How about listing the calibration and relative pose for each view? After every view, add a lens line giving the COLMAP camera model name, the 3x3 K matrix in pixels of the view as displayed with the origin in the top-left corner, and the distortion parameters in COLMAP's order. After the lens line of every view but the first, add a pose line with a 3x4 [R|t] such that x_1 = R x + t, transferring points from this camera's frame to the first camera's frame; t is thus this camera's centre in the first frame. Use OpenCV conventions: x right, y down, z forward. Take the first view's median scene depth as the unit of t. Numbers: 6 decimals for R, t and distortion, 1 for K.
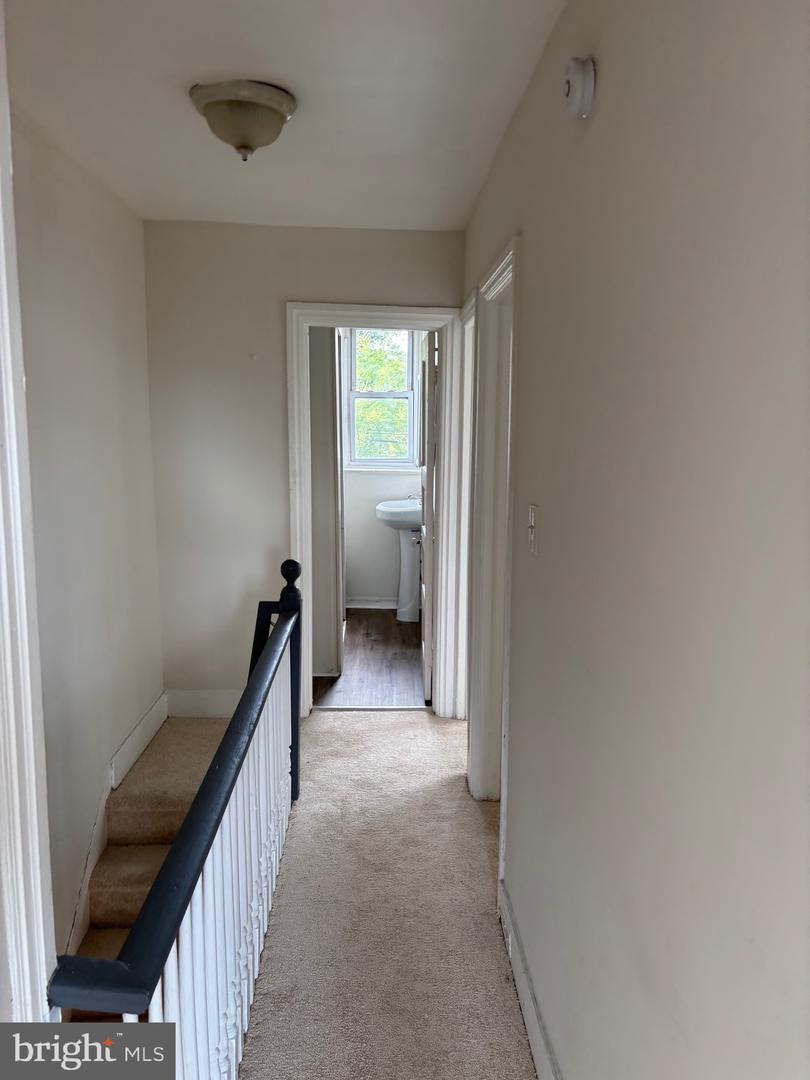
lens RADIAL K [[817.3, 0, 404.7], [0, 817.3, 539.4], [0, 0, 1]] dist [0.029360, -0.033318]
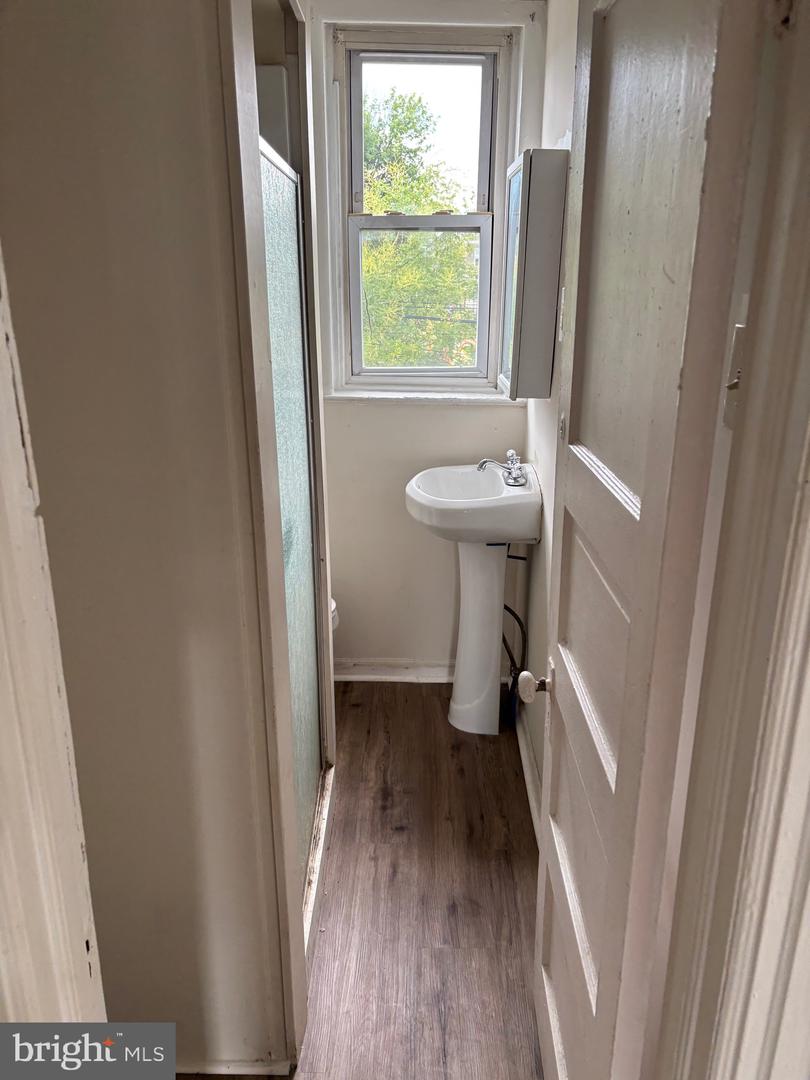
lens RADIAL K [[817.3, 0, 408.9], [0, 817.3, 542.7], [0, 0, 1]] dist [0.029360, -0.033318]
pose [[0.999293, 0.008664, -0.036595, -0.016488], [-0.002971, 0.988246, 0.152840, -0.072948], [0.037489, -0.152623, 0.987573, 0.535160]]
